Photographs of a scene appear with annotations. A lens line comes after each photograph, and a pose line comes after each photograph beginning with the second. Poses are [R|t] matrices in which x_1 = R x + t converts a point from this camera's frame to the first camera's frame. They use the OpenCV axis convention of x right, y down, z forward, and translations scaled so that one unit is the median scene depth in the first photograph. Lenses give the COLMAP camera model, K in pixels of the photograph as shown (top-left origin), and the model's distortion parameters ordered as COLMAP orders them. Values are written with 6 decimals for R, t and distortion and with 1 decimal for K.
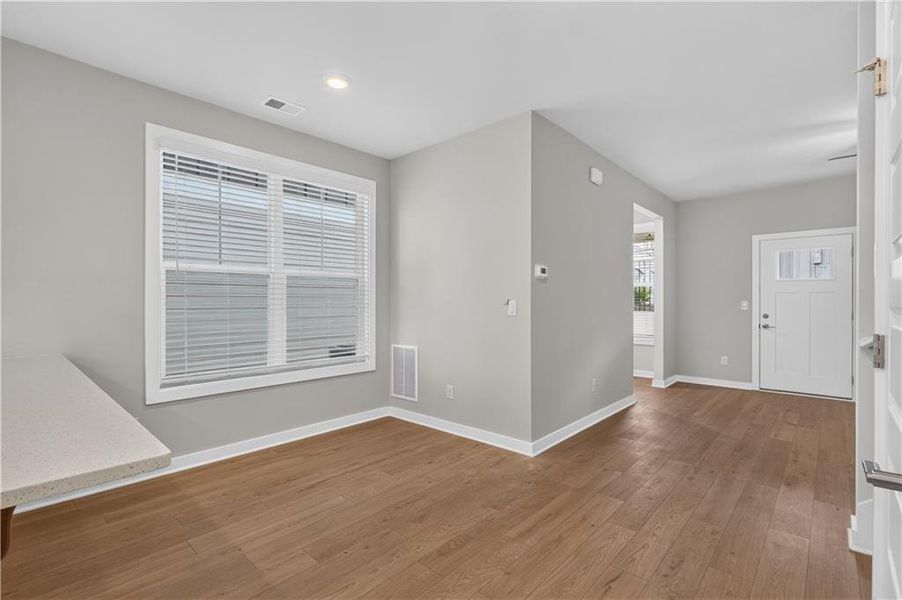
lens RADIAL K [[414.1, 0, 451.0], [0, 414.1, 300.0], [0, 0, 1]] dist [0.000341, 0.000314]
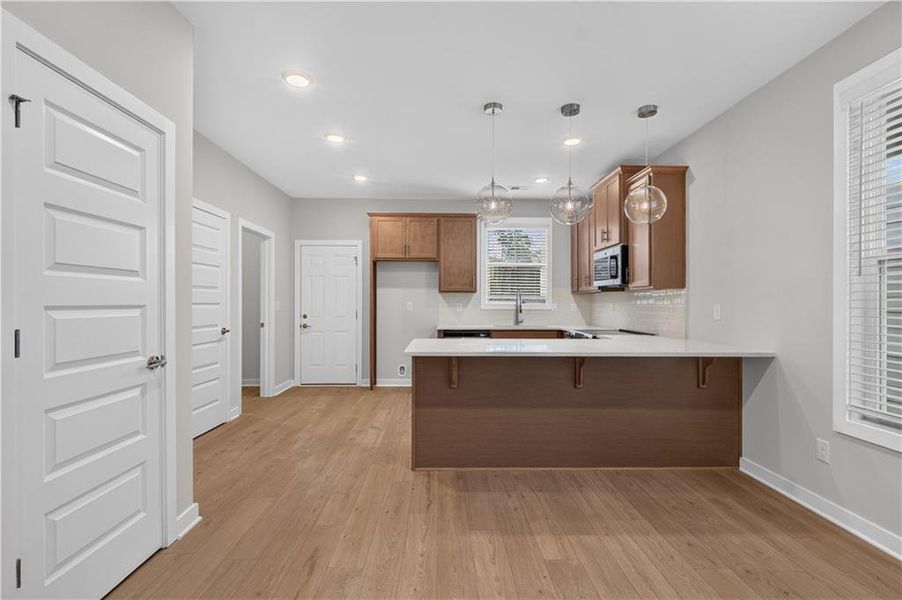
lens RADIAL K [[414.1, 0, 451.0], [0, 414.1, 300.0], [0, 0, 1]] dist [0.000341, 0.000314]
pose [[-0.720173, -0.006367, -0.693765, 0.360766], [-0.001660, 0.999971, -0.007454, 0.003583], [0.693792, -0.004217, -0.720163, 1.025689]]
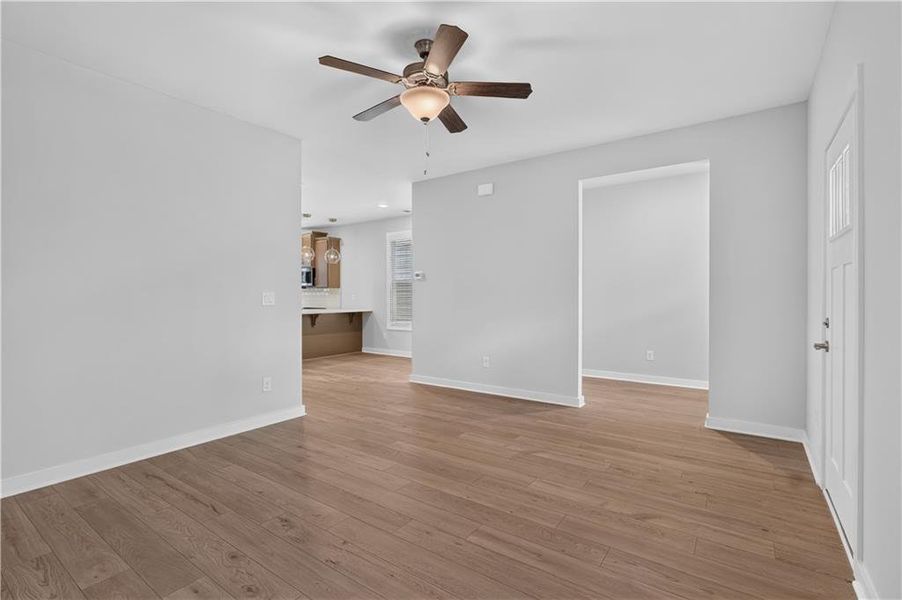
lens RADIAL K [[419.8, 0, 452.4], [0, 419.8, 296.6], [0, 0, 1]] dist [-0.003454, -0.000639]
pose [[0.127208, 0.003039, -0.991871, 2.161725], [0.003841, 0.999986, 0.003556, 0.013782], [0.991869, -0.004262, 0.127195, 1.044309]]
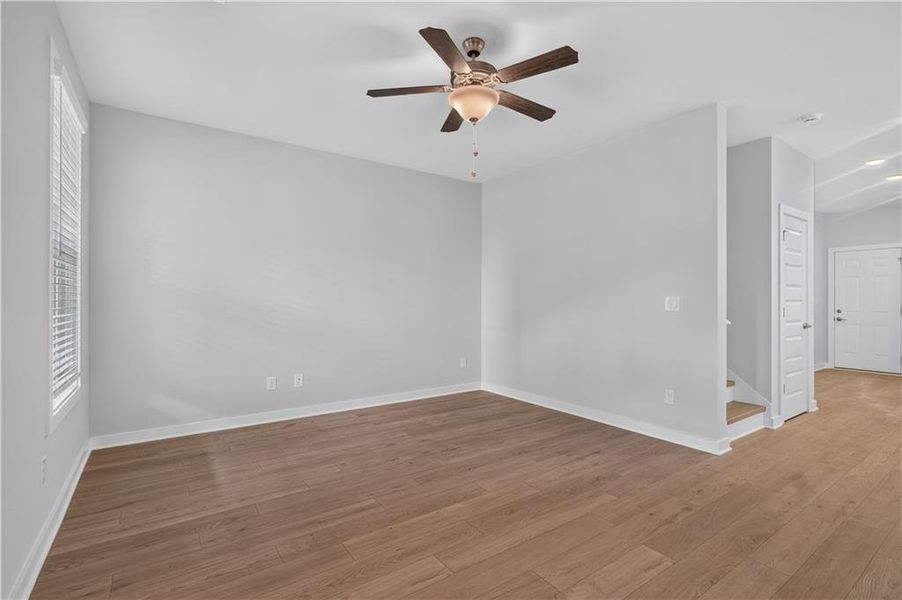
lens RADIAL K [[419.8, 0, 452.4], [0, 419.8, 296.6], [0, 0, 1]] dist [-0.003454, -0.000639]
pose [[-0.976621, -0.002058, 0.214958, 1.149536], [-0.003934, 0.999958, -0.008300, 0.014138], [-0.214932, -0.008952, -0.976588, 1.944347]]
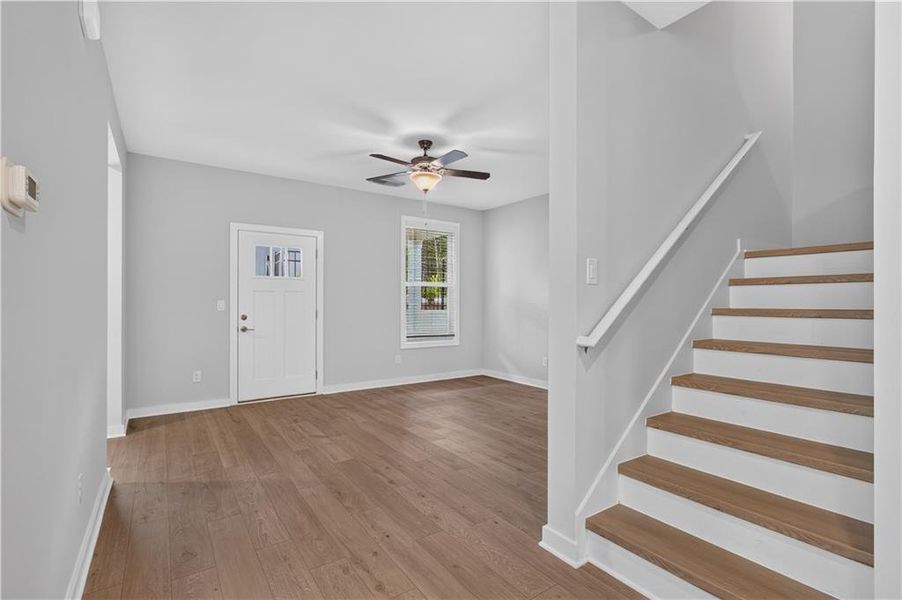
lens RADIAL K [[414.1, 0, 451.0], [0, 414.1, 300.0], [0, 0, 1]] dist [0.000341, 0.000314]
pose [[0.210409, 0.006590, 0.977591, 0.000246], [-0.005188, 0.999971, -0.005624, 0.009366], [-0.977600, -0.003889, 0.210437, 0.737640]]
